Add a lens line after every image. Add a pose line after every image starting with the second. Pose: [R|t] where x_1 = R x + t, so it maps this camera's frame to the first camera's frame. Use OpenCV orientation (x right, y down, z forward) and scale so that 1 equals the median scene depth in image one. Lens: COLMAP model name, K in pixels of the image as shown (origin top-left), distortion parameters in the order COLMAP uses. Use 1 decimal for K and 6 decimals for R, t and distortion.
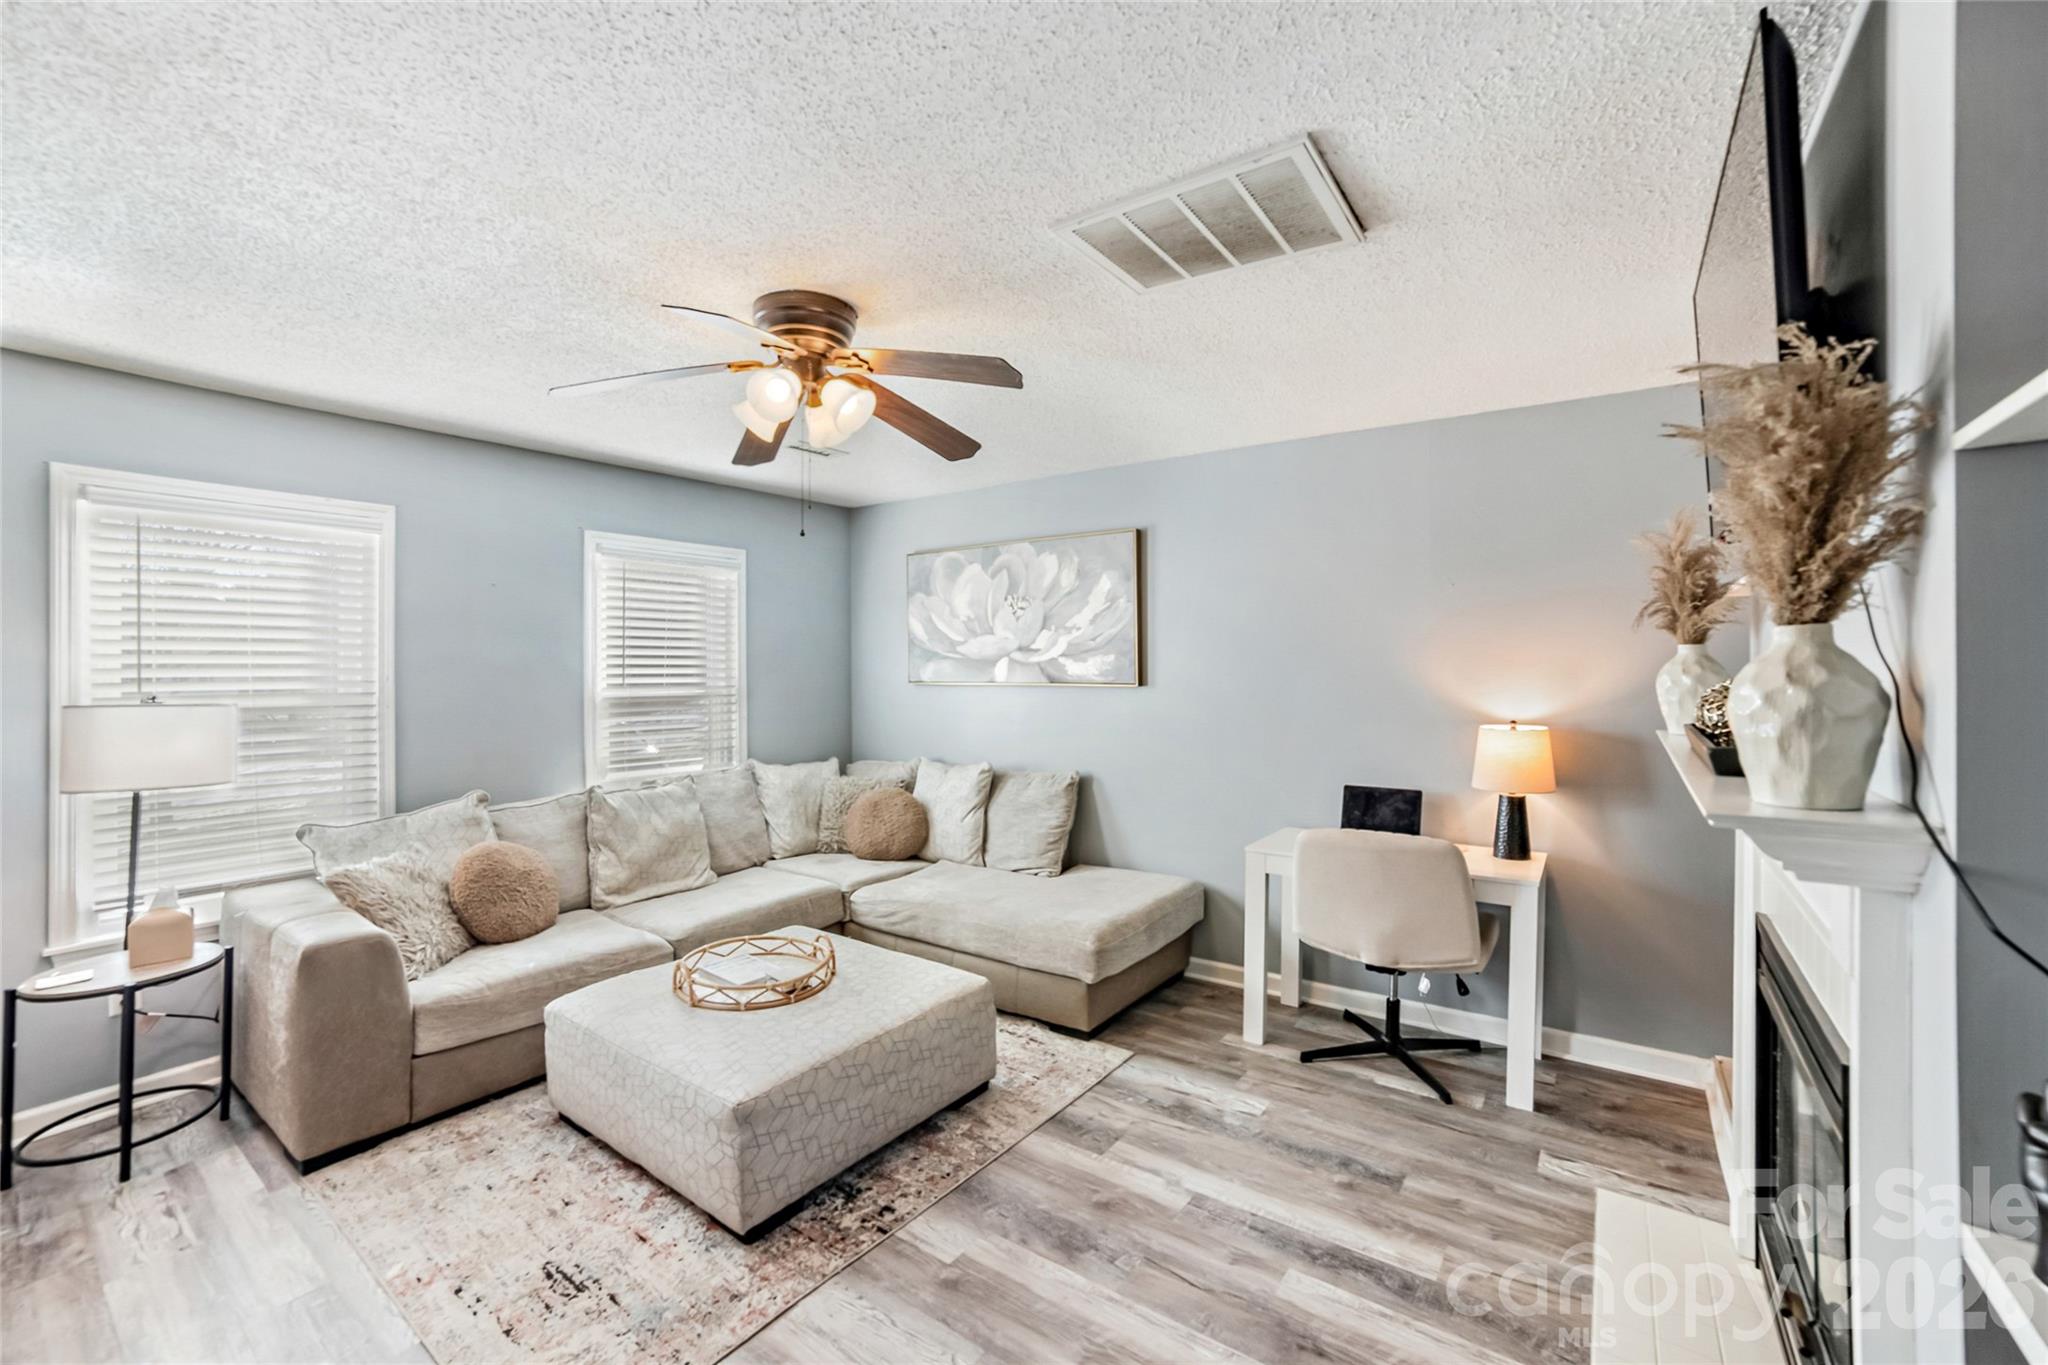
lens RADIAL K [[848.6, 0, 1064.2], [0, 848.6, 688.8], [0, 0, 1]] dist [-0.001304, 0.000114]
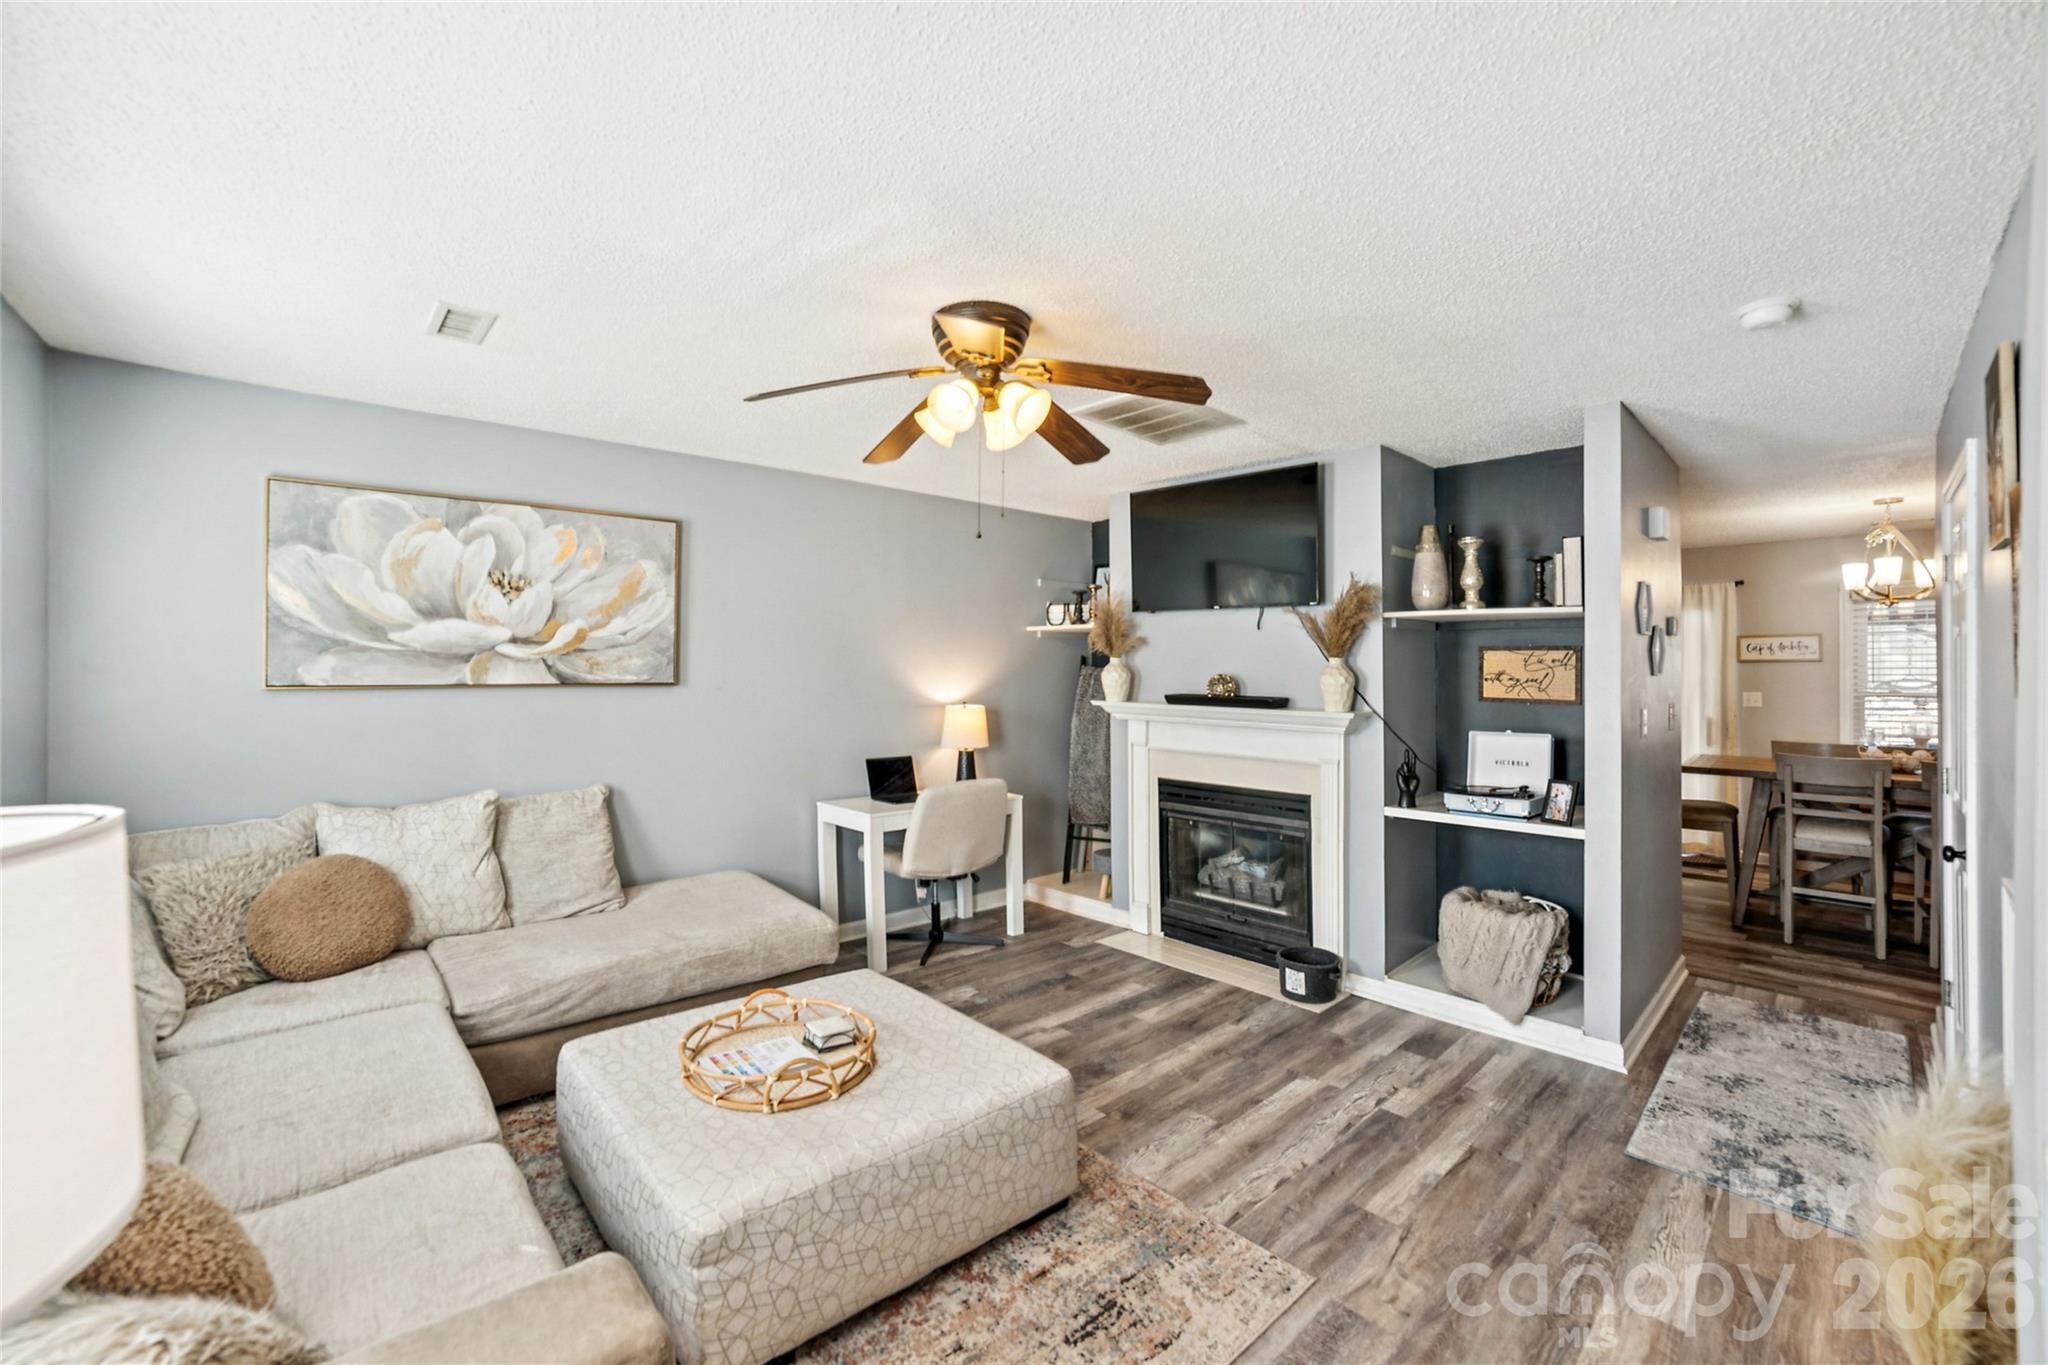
lens RADIAL K [[814.4, 0, 1024.0], [0, 814.4, 682.5], [0, 0, 1]] dist [-0.078013, 0.000034]
pose [[0.252780, -0.002634, 0.967520, -0.716848], [0.016754, 0.999858, -0.001655, 0.000841], [-0.967379, 0.016628, 0.252788, 0.414366]]
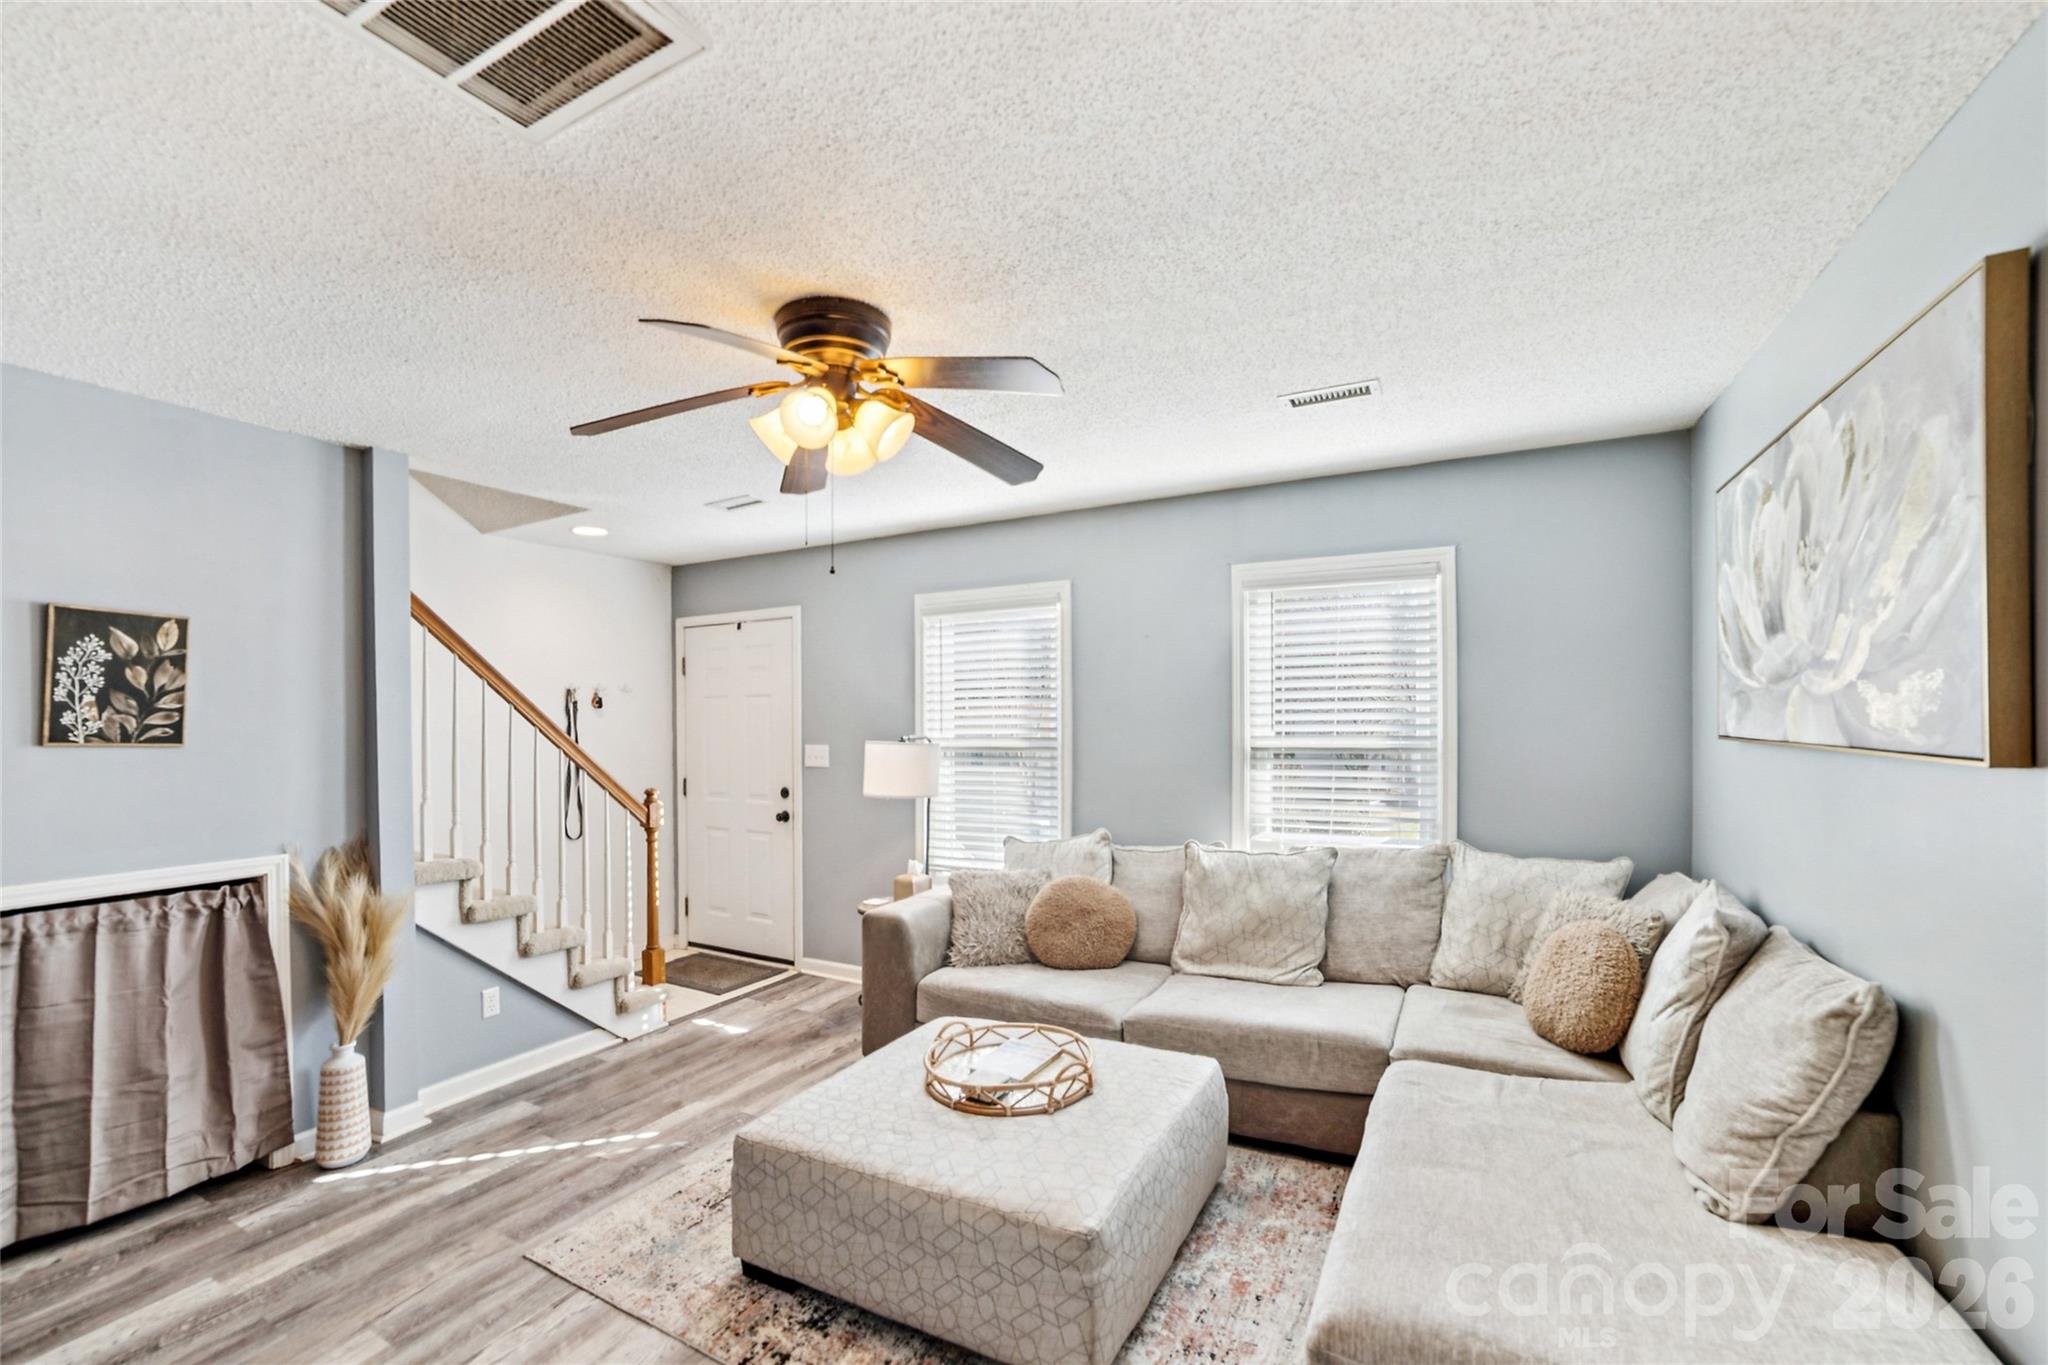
lens RADIAL K [[922.5, 0, 1017.9], [0, 922.5, 718.3], [0, 0, 1]] dist [-0.001343, 0.000049]
pose [[0.102326, -0.000185, -0.994751, 0.411053], [-0.004220, 0.999991, -0.000620, -0.019588], [0.994742, 0.004261, 0.102324, 0.631879]]
